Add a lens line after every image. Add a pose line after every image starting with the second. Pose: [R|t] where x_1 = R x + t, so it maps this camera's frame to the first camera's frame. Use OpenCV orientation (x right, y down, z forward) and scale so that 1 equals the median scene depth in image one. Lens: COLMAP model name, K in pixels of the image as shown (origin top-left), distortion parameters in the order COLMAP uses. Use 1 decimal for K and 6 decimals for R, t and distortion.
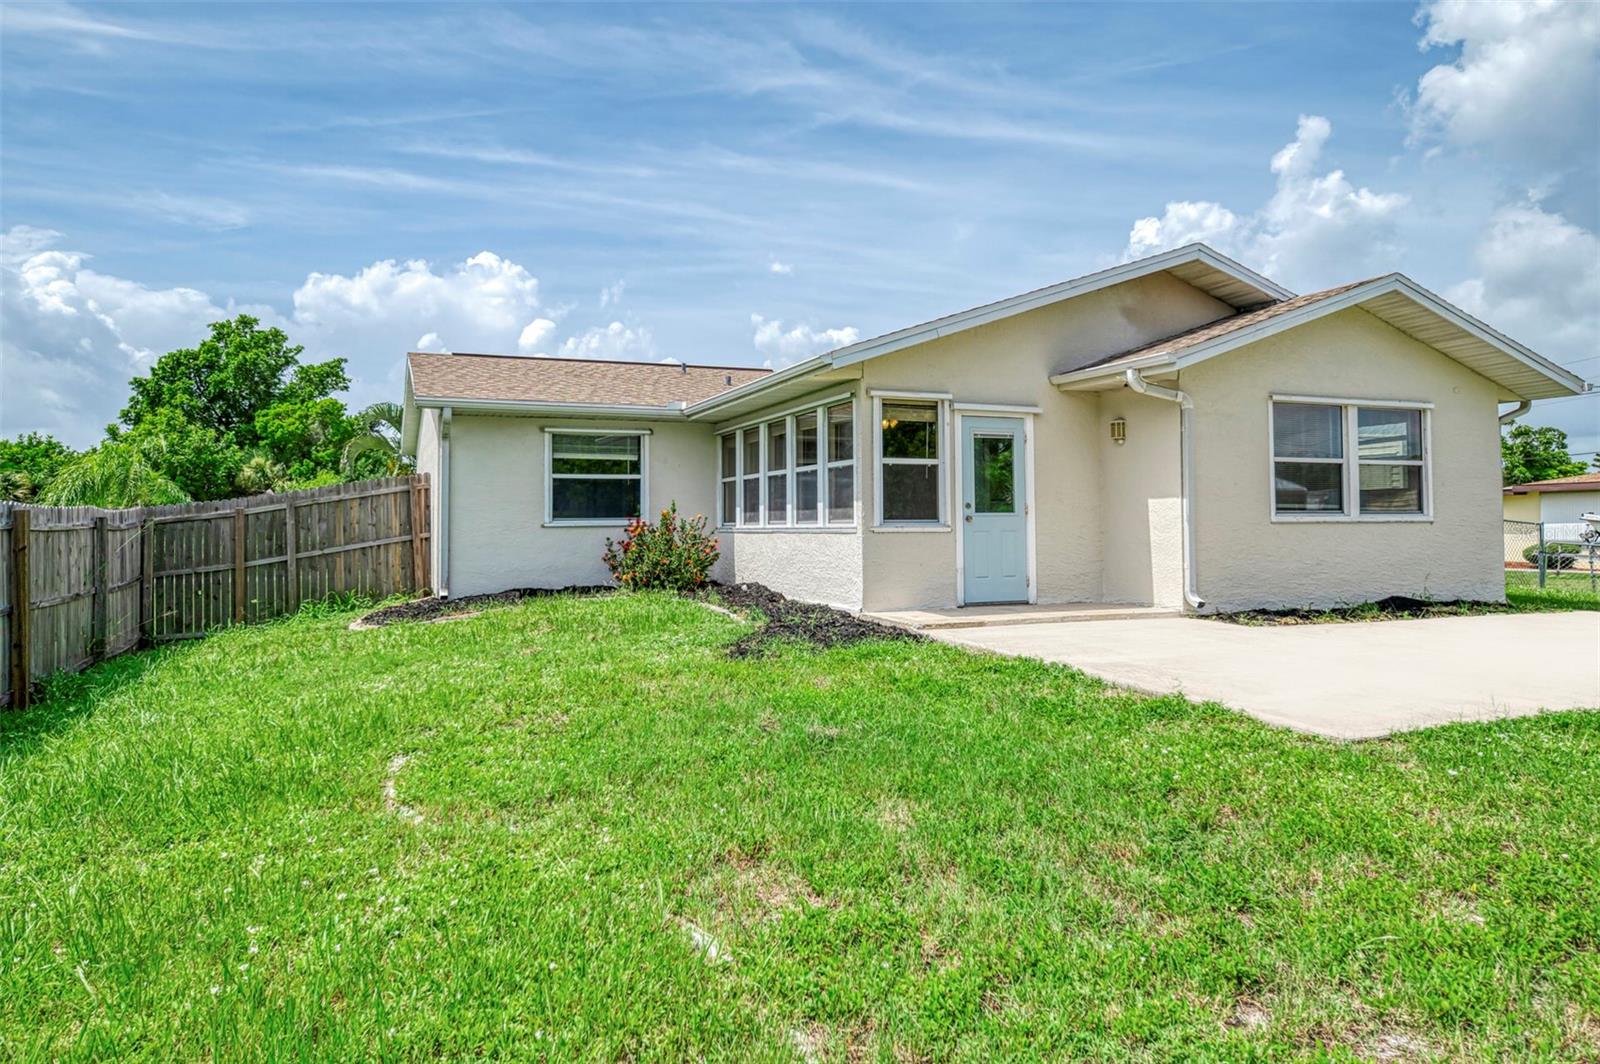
lens RADIAL K [[1038.8, 0, 800.0], [0, 1038.8, 532.0], [0, 0, 1]] dist [0.000991, 0.000495]
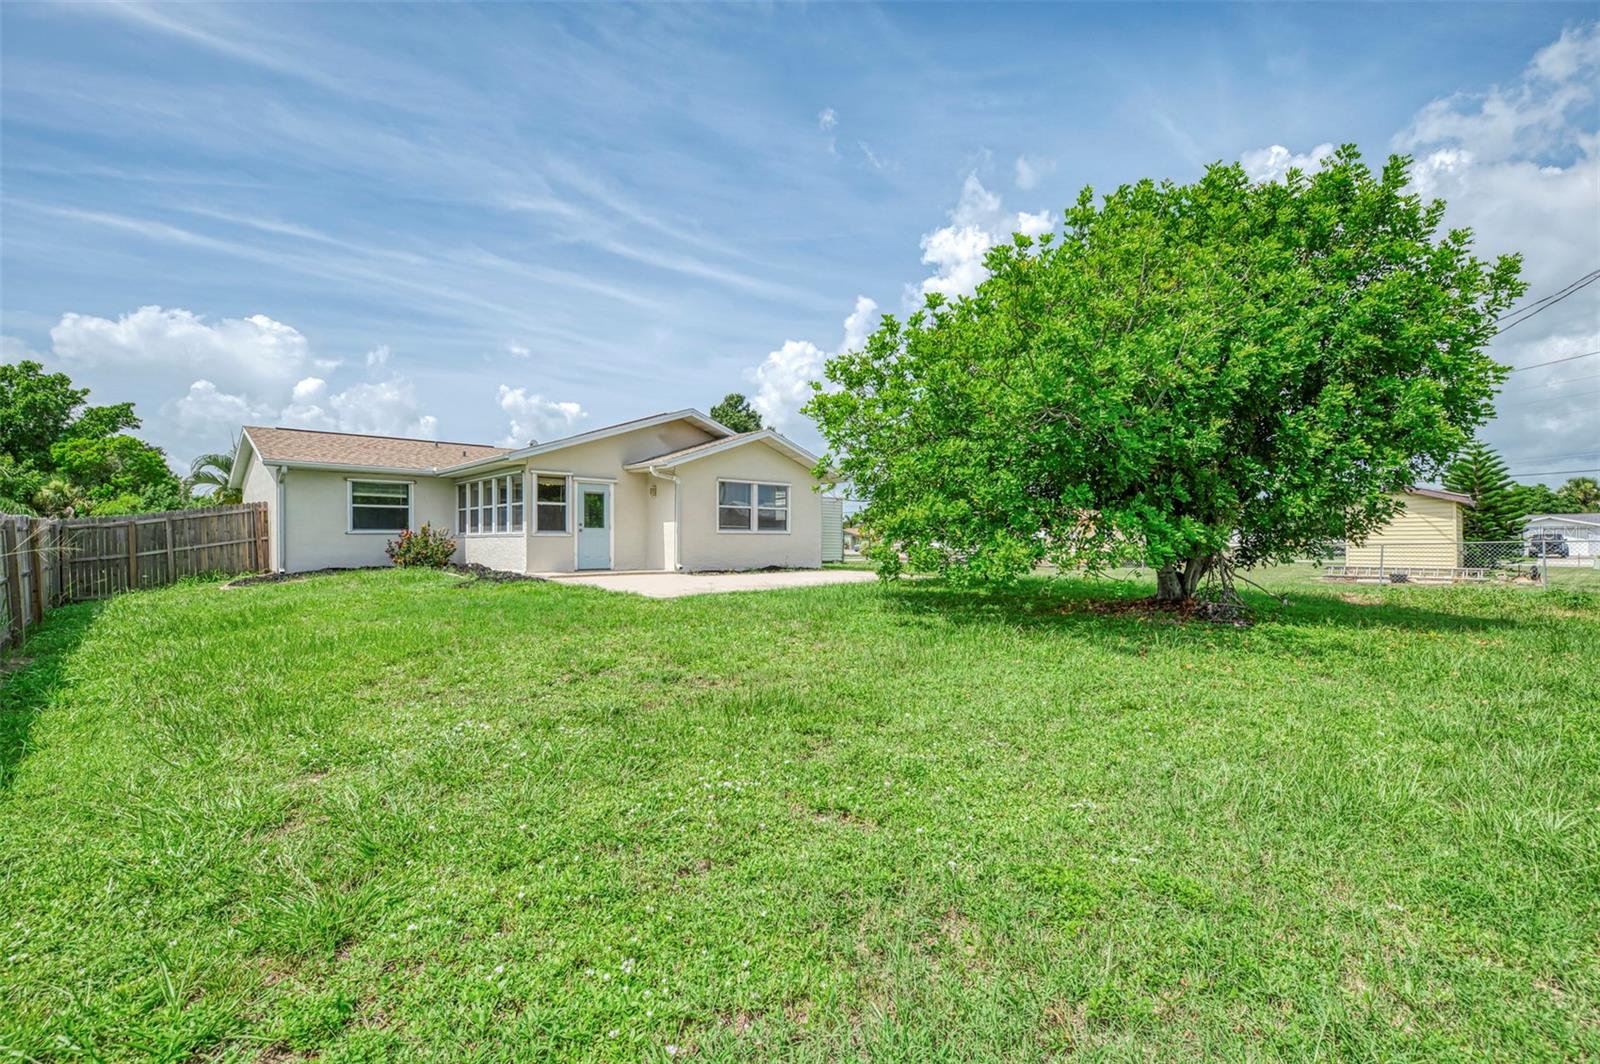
lens RADIAL K [[713.0, 0, 803.6], [0, 713.0, 552.8], [0, 0, 1]] dist [0.018324, 0.000138]
pose [[0.938173, -0.001338, 0.346165, 0.064612], [-0.002205, 0.999949, 0.009839, 0.014321], [-0.346160, -0.009994, 0.938122, -0.444649]]
